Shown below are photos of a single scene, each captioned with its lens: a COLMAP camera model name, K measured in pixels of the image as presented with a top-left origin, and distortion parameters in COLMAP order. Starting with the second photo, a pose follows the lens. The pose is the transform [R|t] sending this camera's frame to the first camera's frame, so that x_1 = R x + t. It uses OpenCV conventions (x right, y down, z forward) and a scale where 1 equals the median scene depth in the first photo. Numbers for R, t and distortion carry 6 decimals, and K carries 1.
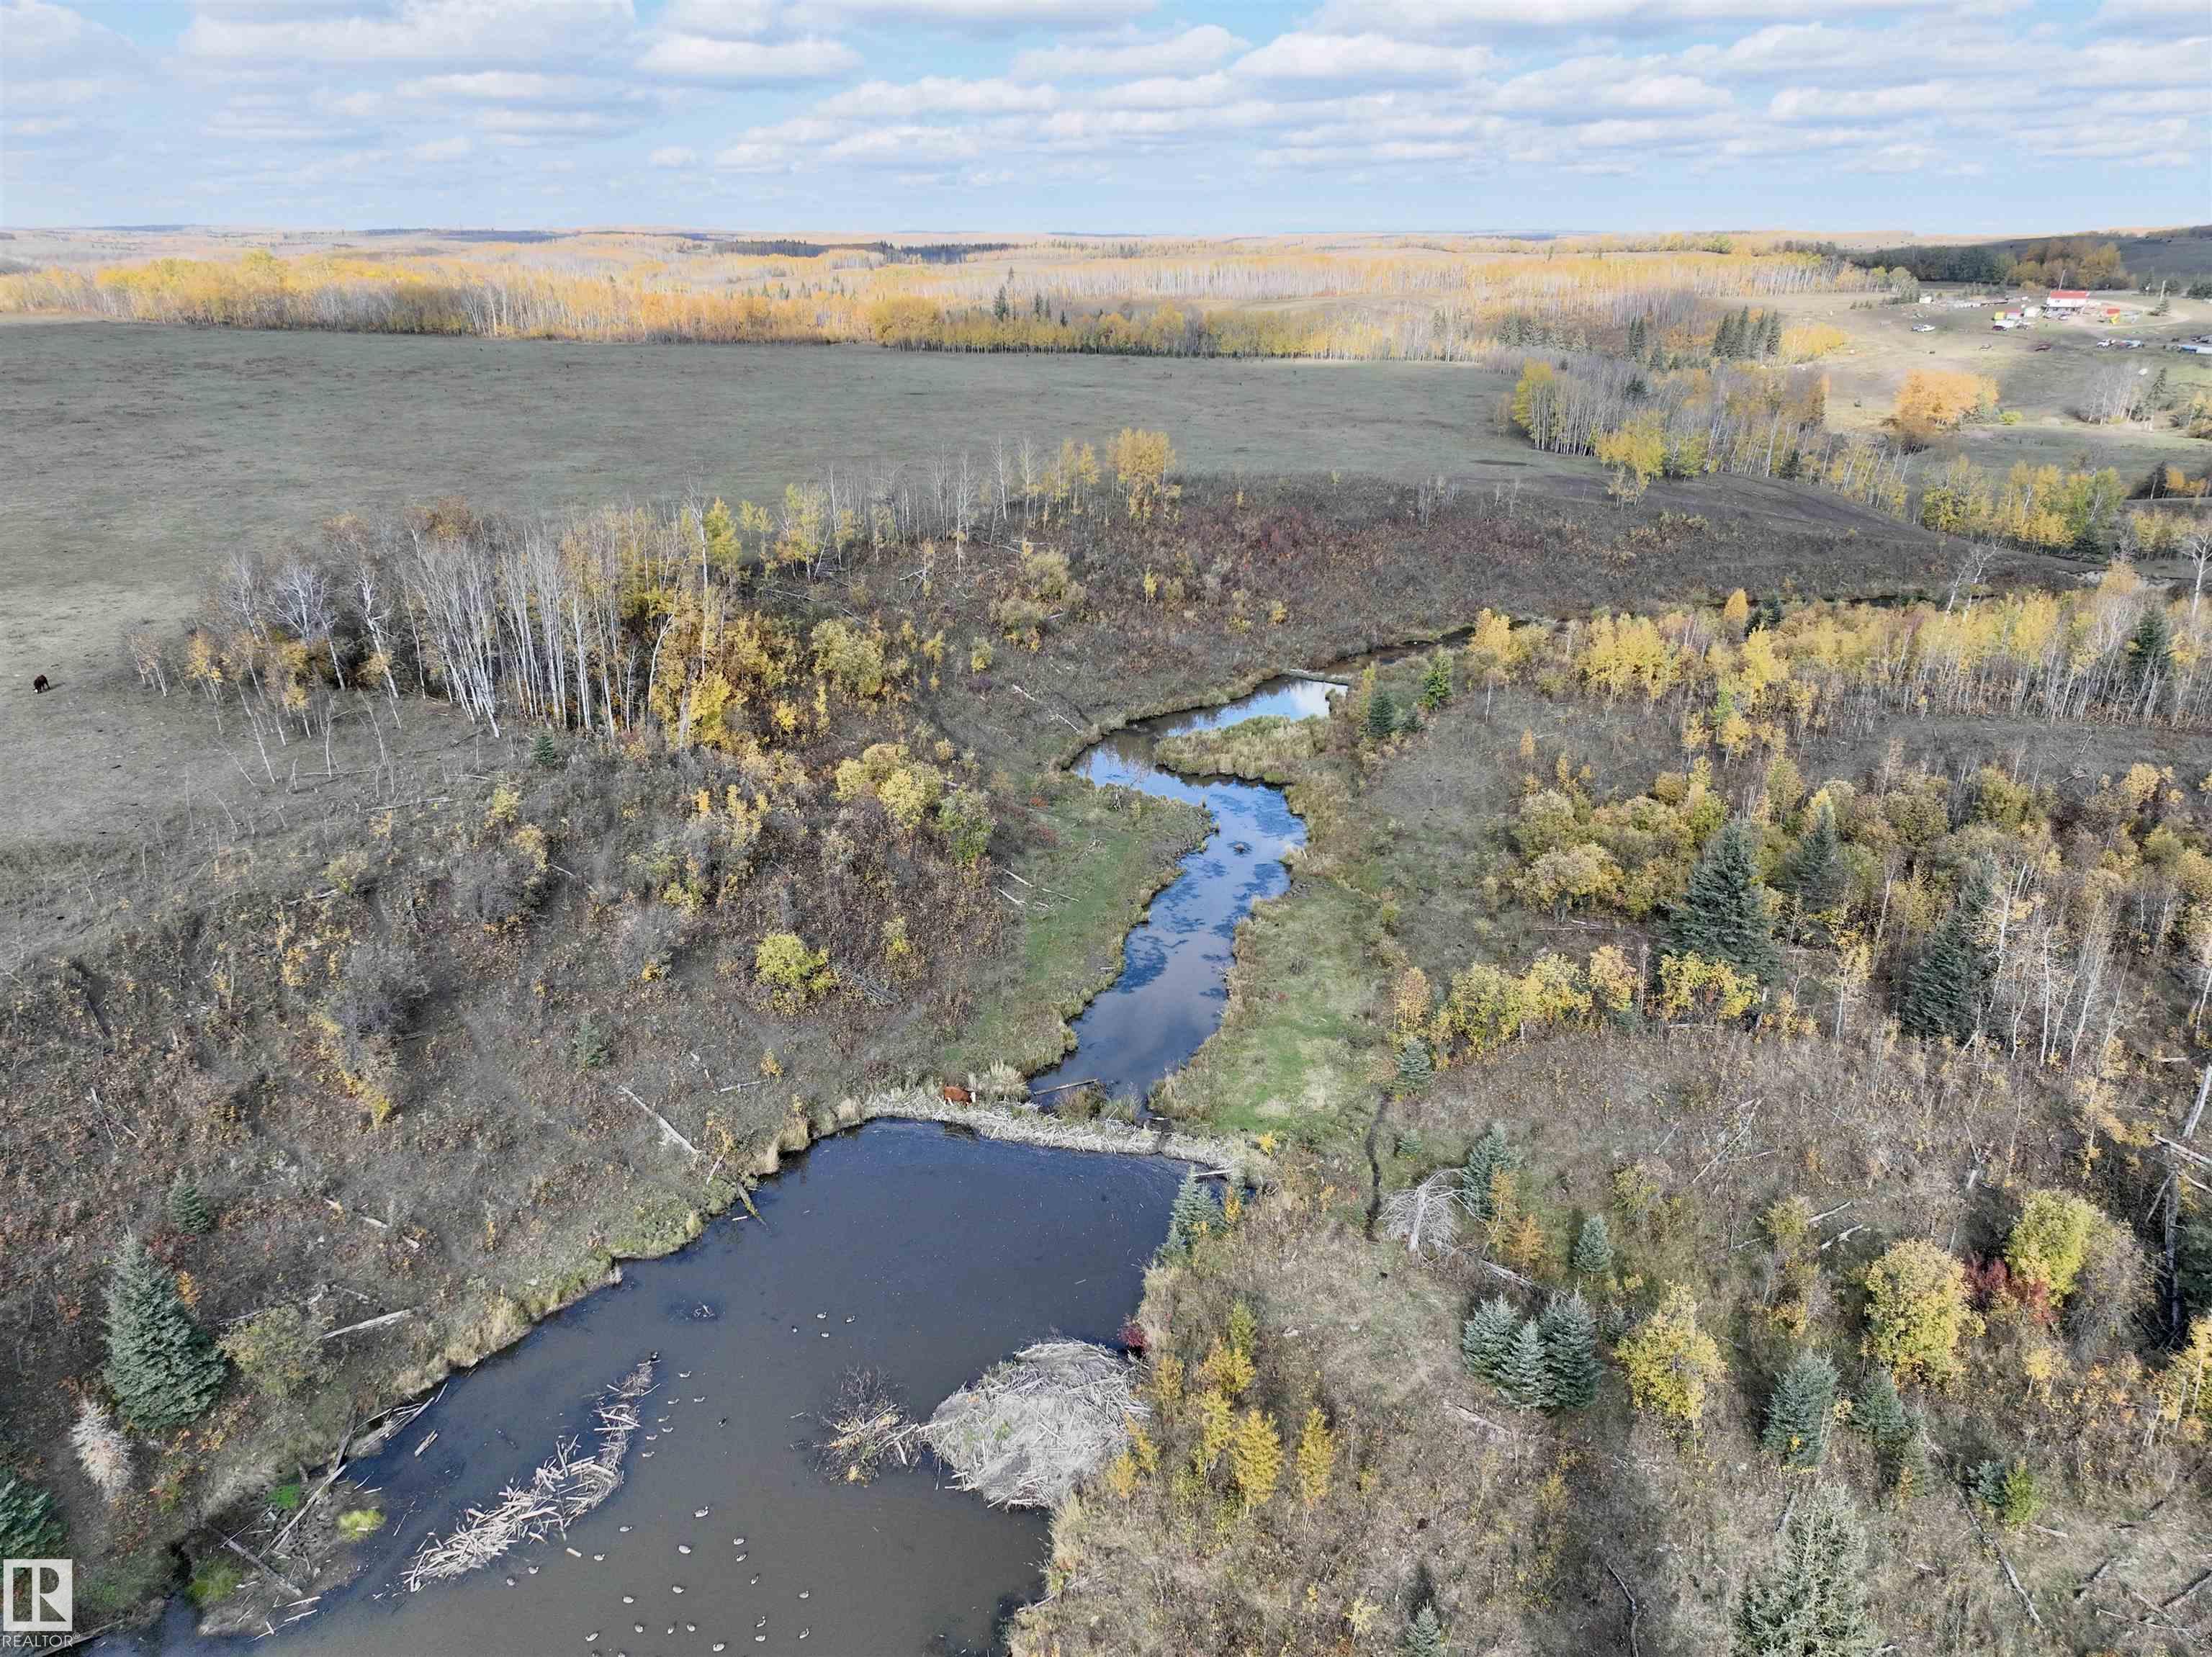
lens RADIAL K [[1556.5, 0, 1108.4], [0, 1556.5, 839.4], [0, 0, 1]] dist [0.003178, 0.016225]
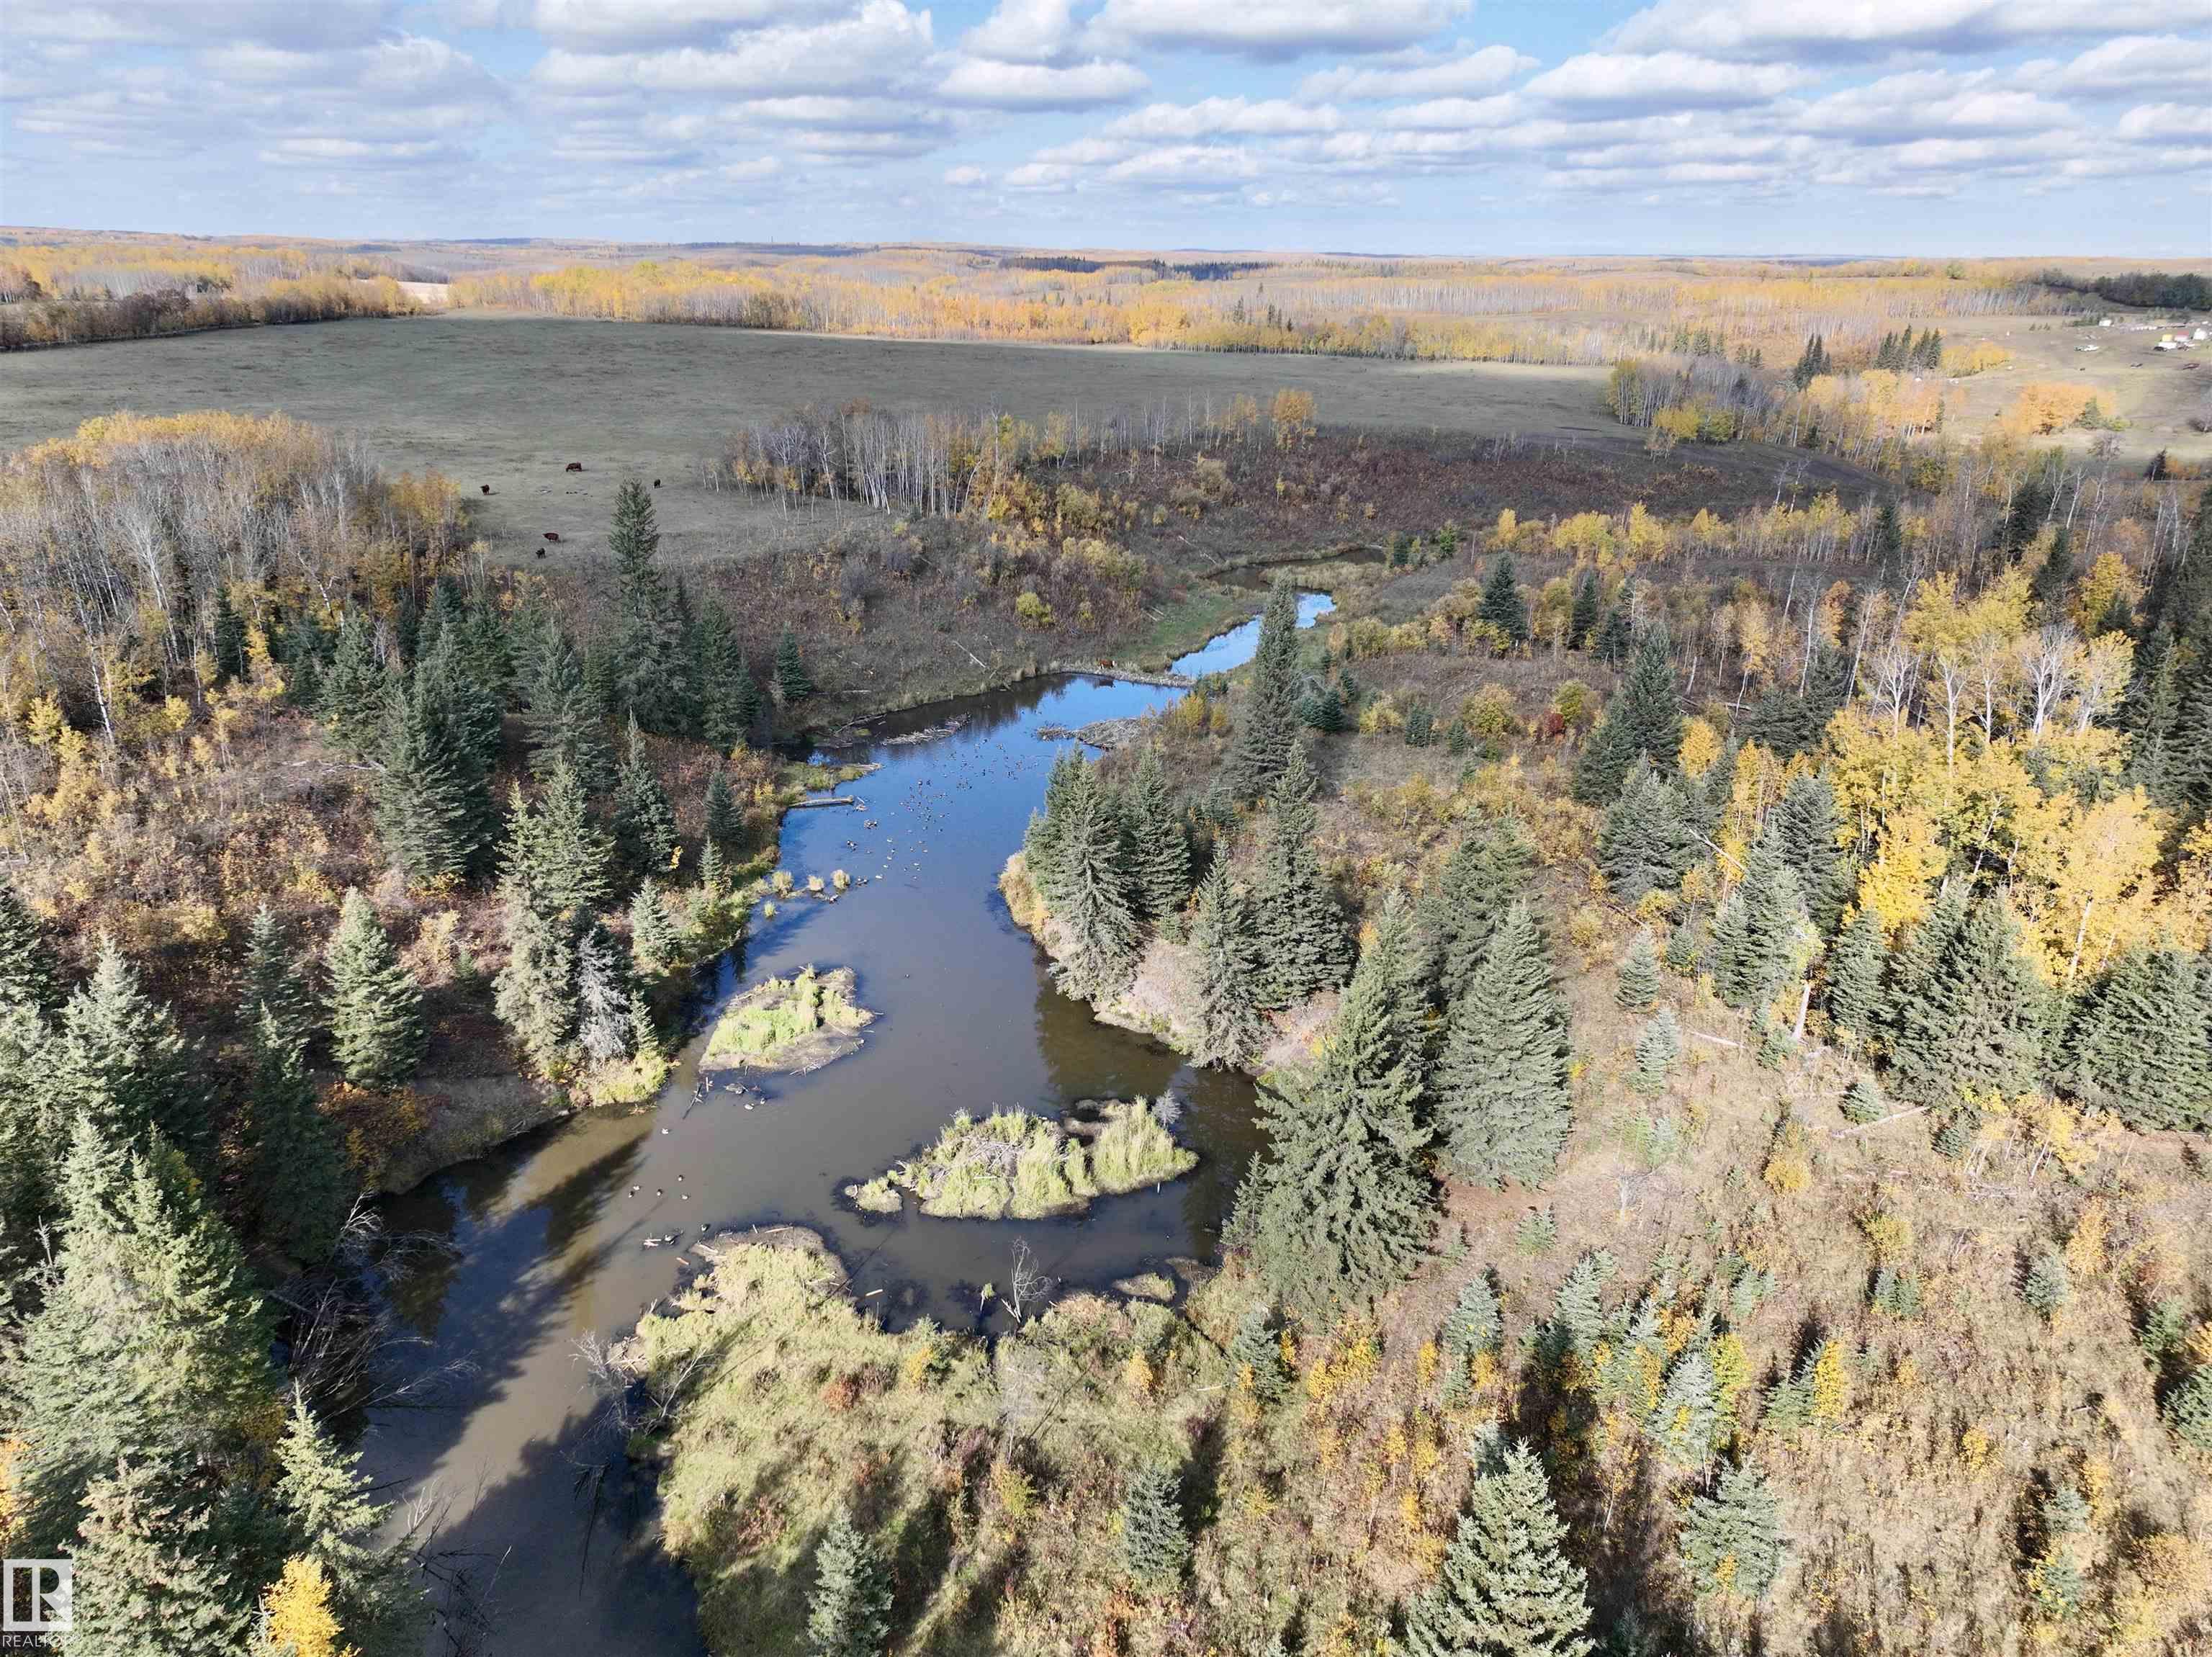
lens RADIAL K [[1556.5, 0, 1108.4], [0, 1556.5, 839.4], [0, 0, 1]] dist [0.003178, 0.016225]
pose [[0.986240, 0.068198, -0.150597, 0.034972], [-0.069792, 0.997547, -0.005315, 0.060919], [0.149865, 0.015752, 0.988581, -0.157291]]
